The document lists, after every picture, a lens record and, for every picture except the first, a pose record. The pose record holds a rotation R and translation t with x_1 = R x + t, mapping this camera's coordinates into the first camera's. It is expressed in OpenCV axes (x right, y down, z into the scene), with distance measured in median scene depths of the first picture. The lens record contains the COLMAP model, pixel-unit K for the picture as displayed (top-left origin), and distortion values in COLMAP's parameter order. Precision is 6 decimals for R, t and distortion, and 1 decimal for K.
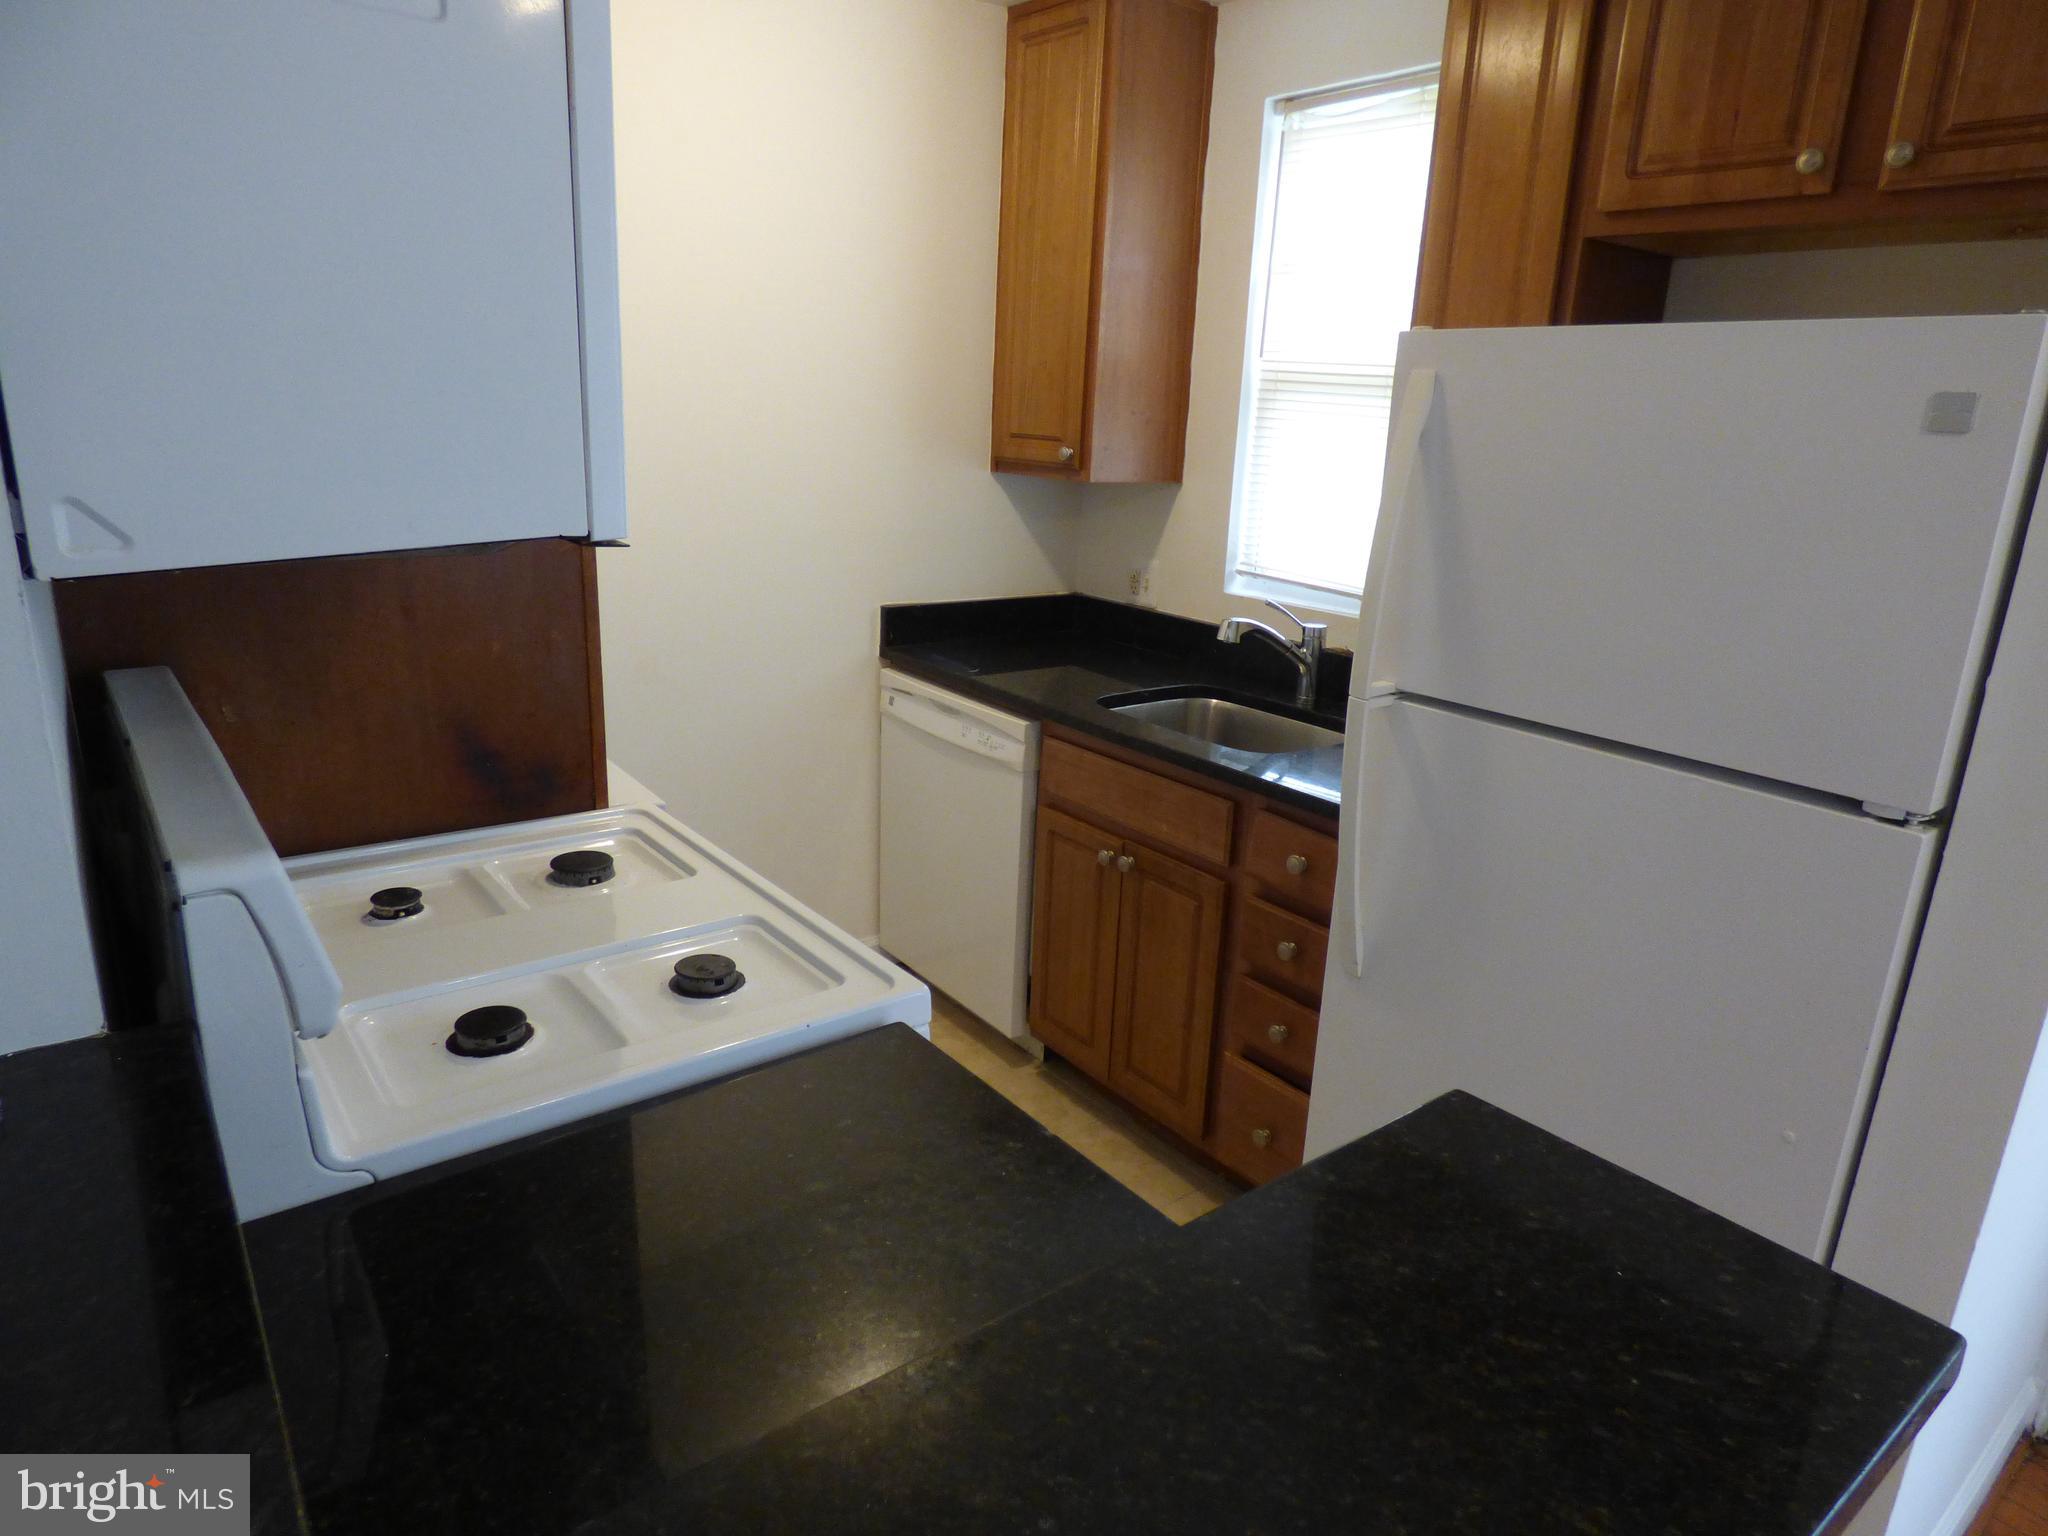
lens RADIAL K [[1228.6, 0, 1036.0], [0, 1228.6, 760.8], [0, 0, 1]] dist [-0.015159, 0.003256]
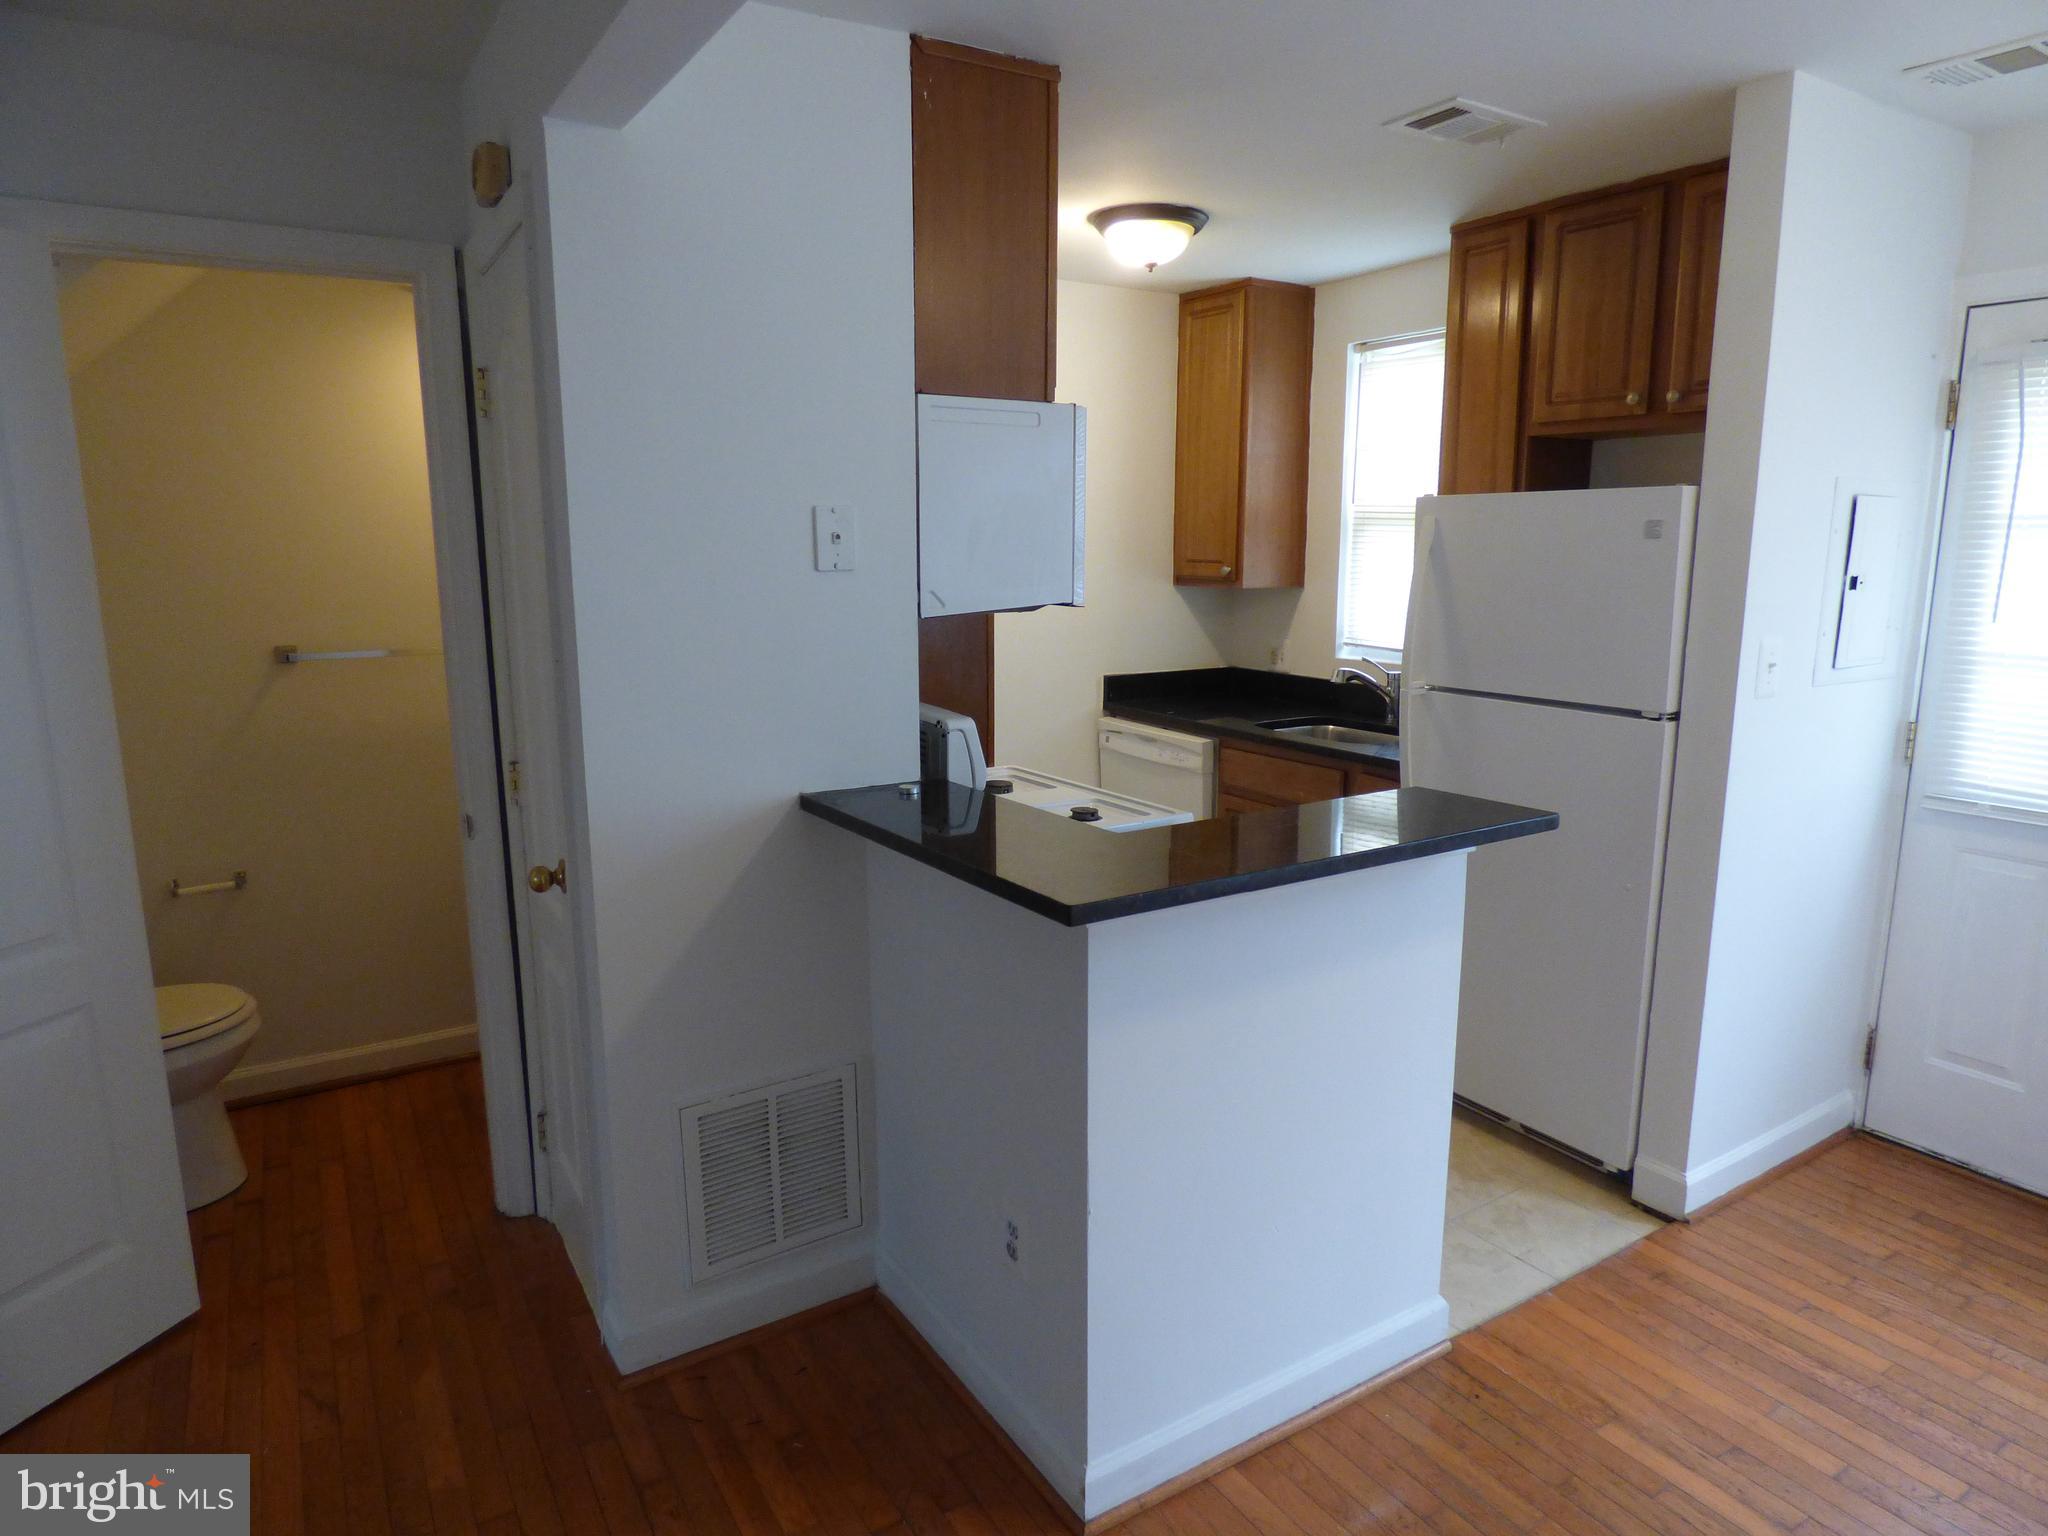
lens RADIAL K [[1228.6, 0, 1027.4], [0, 1228.6, 760.5], [0, 0, 1]] dist [-0.015159, 0.003256]
pose [[0.993693, -0.027558, -0.108695, -0.067714], [0.016385, 0.994610, -0.102383, 0.150516], [0.110930, 0.099956, 0.988789, -0.565537]]
